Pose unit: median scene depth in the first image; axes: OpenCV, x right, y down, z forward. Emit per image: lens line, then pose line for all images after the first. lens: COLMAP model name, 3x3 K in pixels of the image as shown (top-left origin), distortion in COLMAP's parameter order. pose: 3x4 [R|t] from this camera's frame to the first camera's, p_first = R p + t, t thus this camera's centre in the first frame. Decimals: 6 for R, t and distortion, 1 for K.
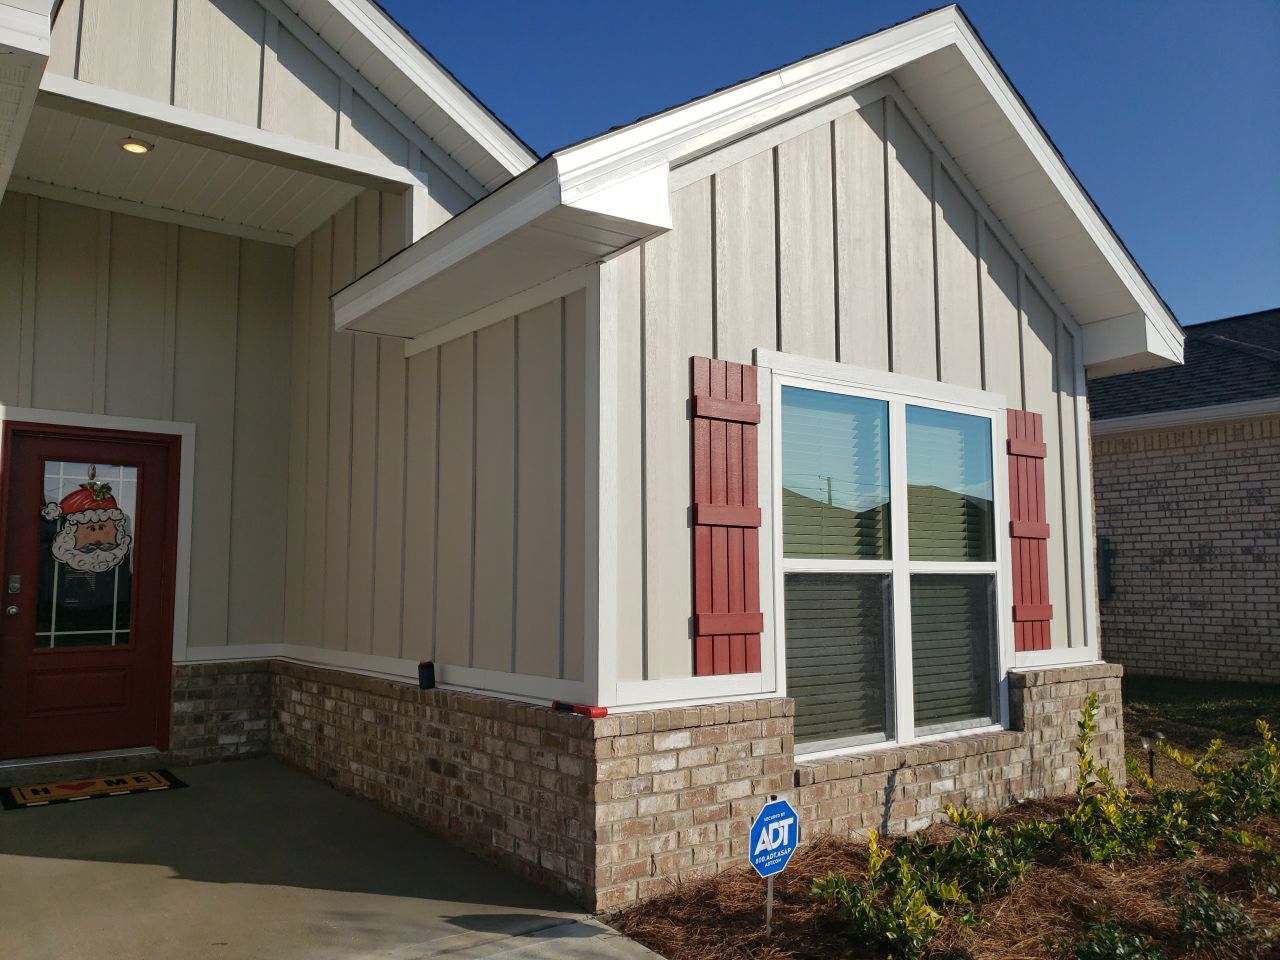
lens RADIAL K [[1012.8, 0, 642.7], [0, 1012.8, 487.3], [0, 0, 1]] dist [0.012432, 0.003748]
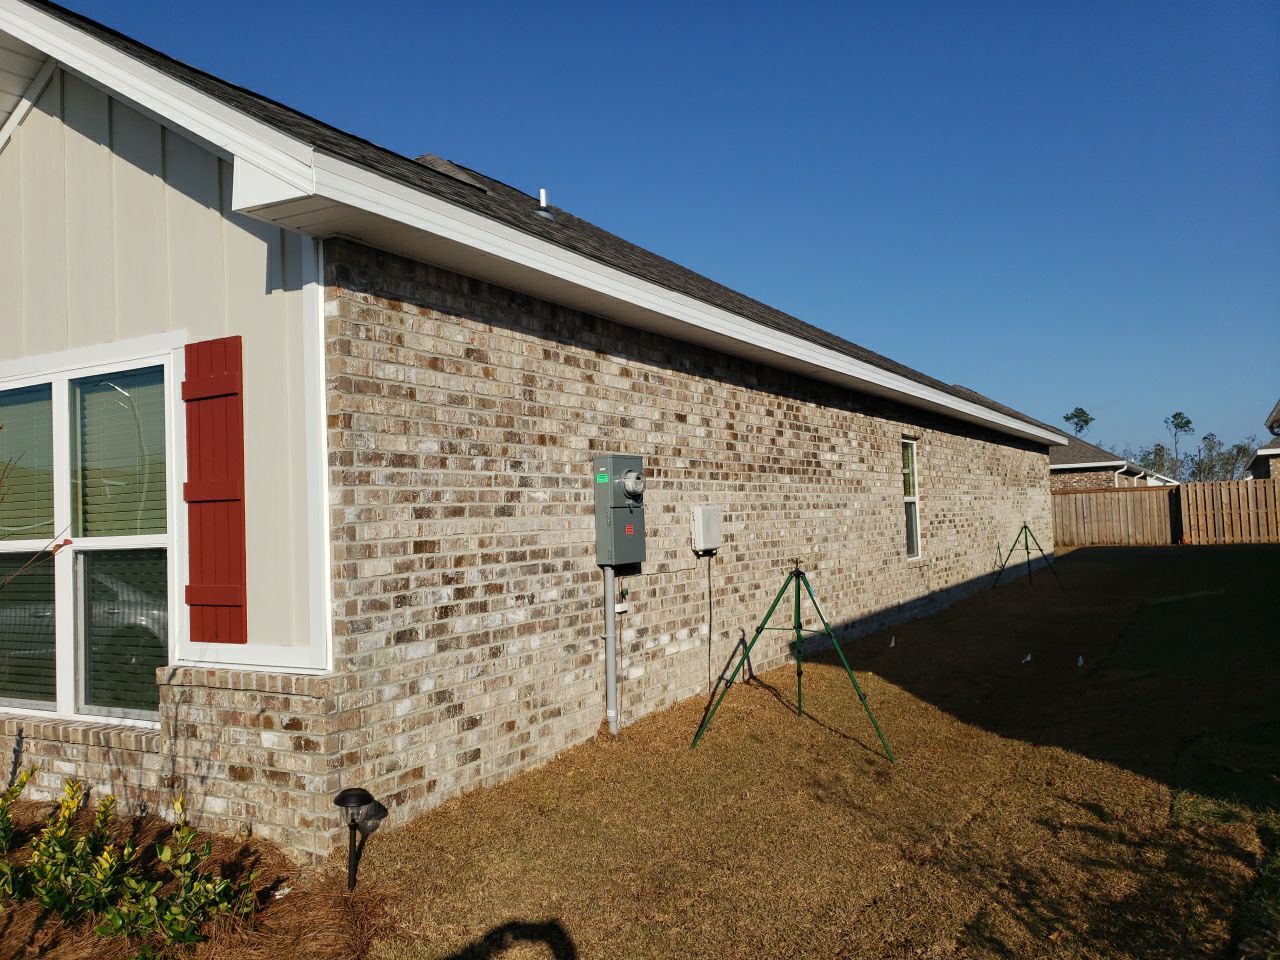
lens RADIAL K [[1000.9, 0, 637.9], [0, 1000.9, 498.3], [0, 0, 1]] dist [0.022163, 0.002828]
pose [[0.381116, -0.050178, -0.923165, 1.314139], [0.098953, 0.995004, -0.013231, 0.096994], [0.919216, -0.086307, 0.384177, 1.072582]]
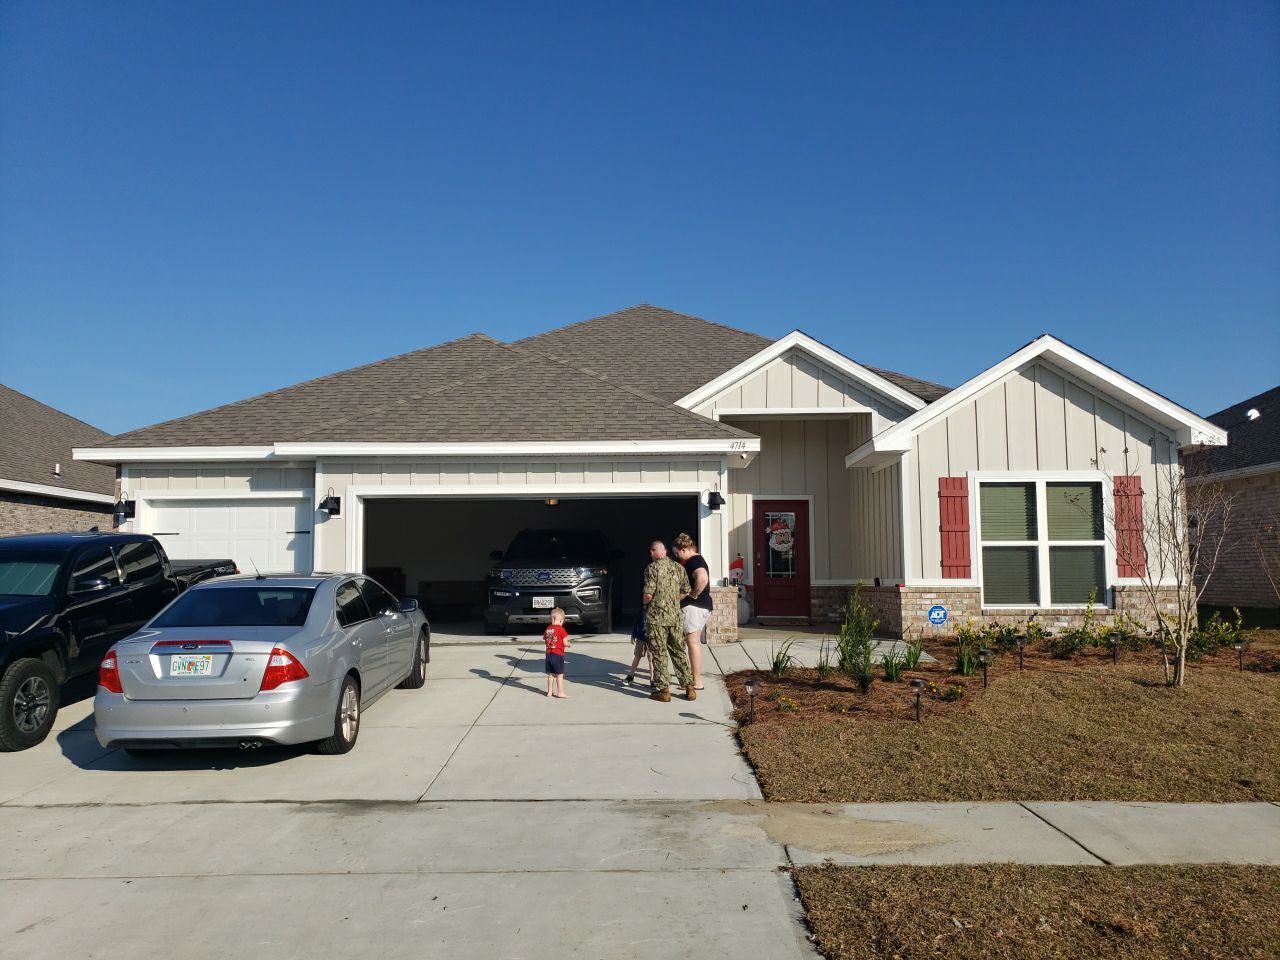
lens RADIAL K [[1012.8, 0, 642.7], [0, 1012.8, 487.3], [0, 0, 1]] dist [0.012432, 0.003748]
pose [[0.793078, -0.054714, -0.606657, 0.987946], [0.059275, 0.998163, -0.012534, -0.093282], [0.606229, -0.026019, 0.794865, -1.667158]]
